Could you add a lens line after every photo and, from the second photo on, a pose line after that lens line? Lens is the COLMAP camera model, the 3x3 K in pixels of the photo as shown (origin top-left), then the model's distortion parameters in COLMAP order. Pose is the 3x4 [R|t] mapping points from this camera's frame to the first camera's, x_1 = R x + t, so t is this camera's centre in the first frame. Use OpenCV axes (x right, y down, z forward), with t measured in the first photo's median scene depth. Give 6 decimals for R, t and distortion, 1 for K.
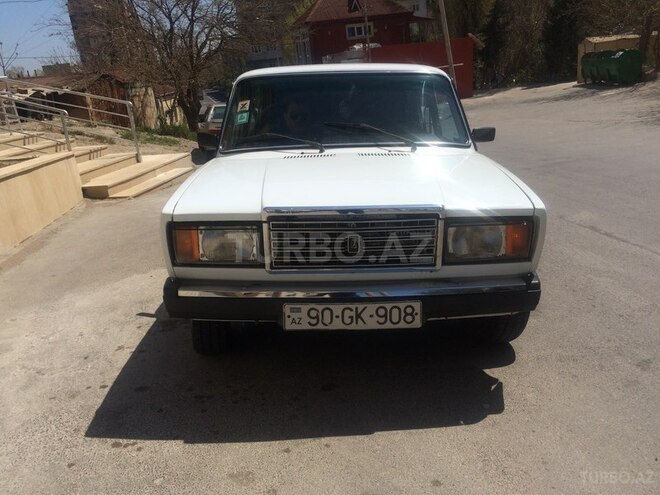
lens RADIAL K [[571.5, 0, 330.6], [0, 571.5, 246.6], [0, 0, 1]] dist [0.056166, -0.056506]
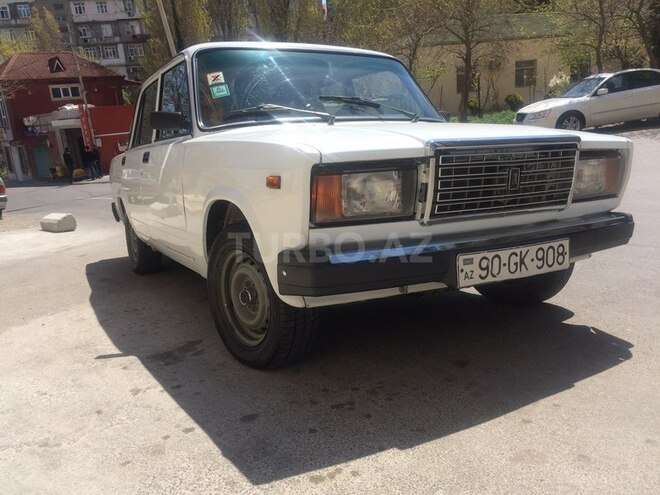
lens RADIAL K [[571.5, 0, 333.8], [0, 571.5, 244.6], [0, 0, 1]] dist [0.056166, -0.056506]
pose [[0.876834, -0.090727, 0.472155, -0.625434], [0.146084, 0.985880, -0.081850, 0.125682], [-0.458063, 0.140743, 0.877707, 0.346910]]
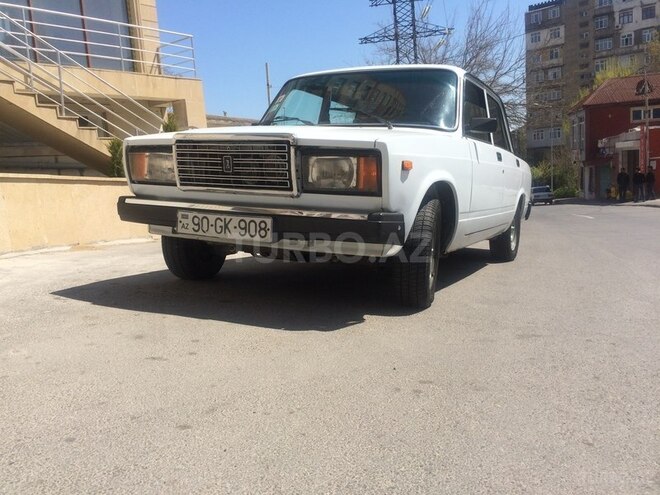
lens RADIAL K [[571.5, 0, 327.2], [0, 571.5, 250.0], [0, 0, 1]] dist [0.056166, -0.056506]
pose [[0.884434, 0.105507, -0.454582, 0.775943], [-0.168310, 0.980663, -0.099857, 0.252117], [0.435256, 0.164828, 0.885090, 0.050574]]
